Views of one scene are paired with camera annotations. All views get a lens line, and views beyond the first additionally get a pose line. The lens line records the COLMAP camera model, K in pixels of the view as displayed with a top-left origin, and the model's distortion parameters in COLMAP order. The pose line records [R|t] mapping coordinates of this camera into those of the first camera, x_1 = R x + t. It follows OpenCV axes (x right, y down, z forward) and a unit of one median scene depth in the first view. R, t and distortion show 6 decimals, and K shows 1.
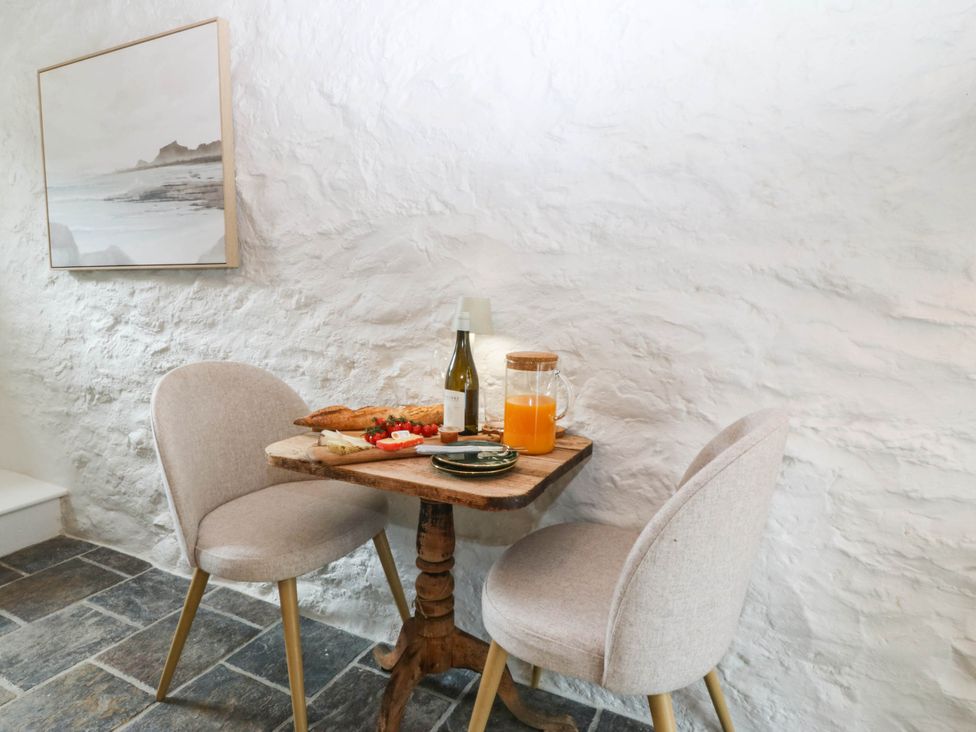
lens RADIAL K [[574.7, 0, 488.0], [0, 574.7, 366.0], [0, 0, 1]] dist [0.006464, -0.010446]
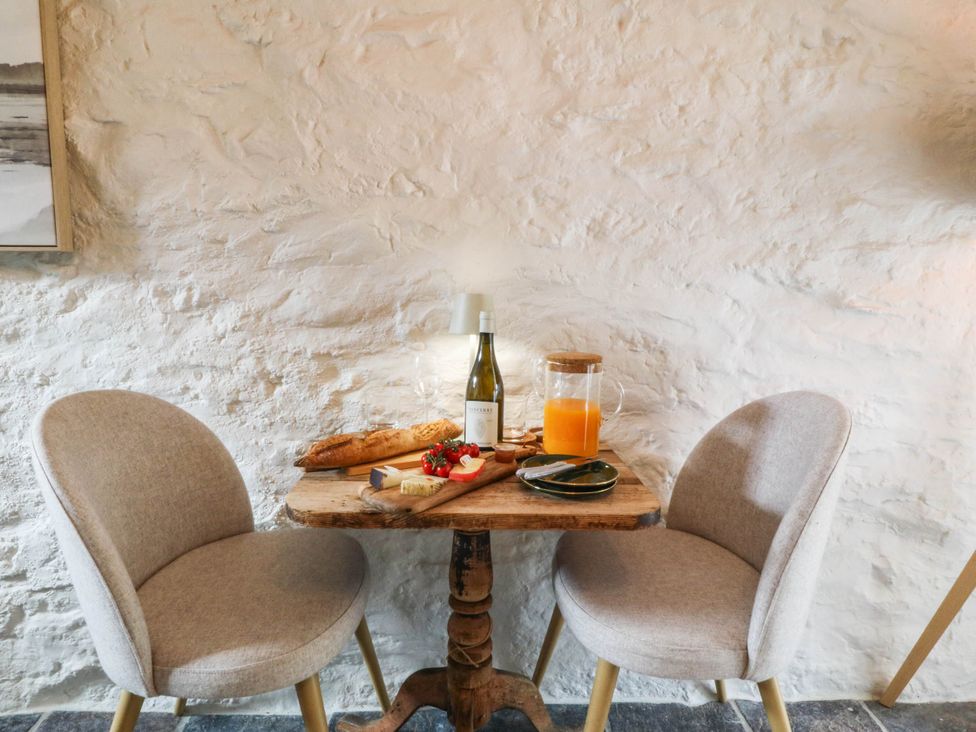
lens RADIAL K [[574.7, 0, 488.0], [0, 574.7, 366.0], [0, 0, 1]] dist [0.006464, -0.010446]
pose [[0.884855, -0.064789, 0.461340, -0.370217], [0.059020, 0.997893, 0.026939, -0.027930], [-0.462113, 0.003392, 0.886815, 0.181339]]
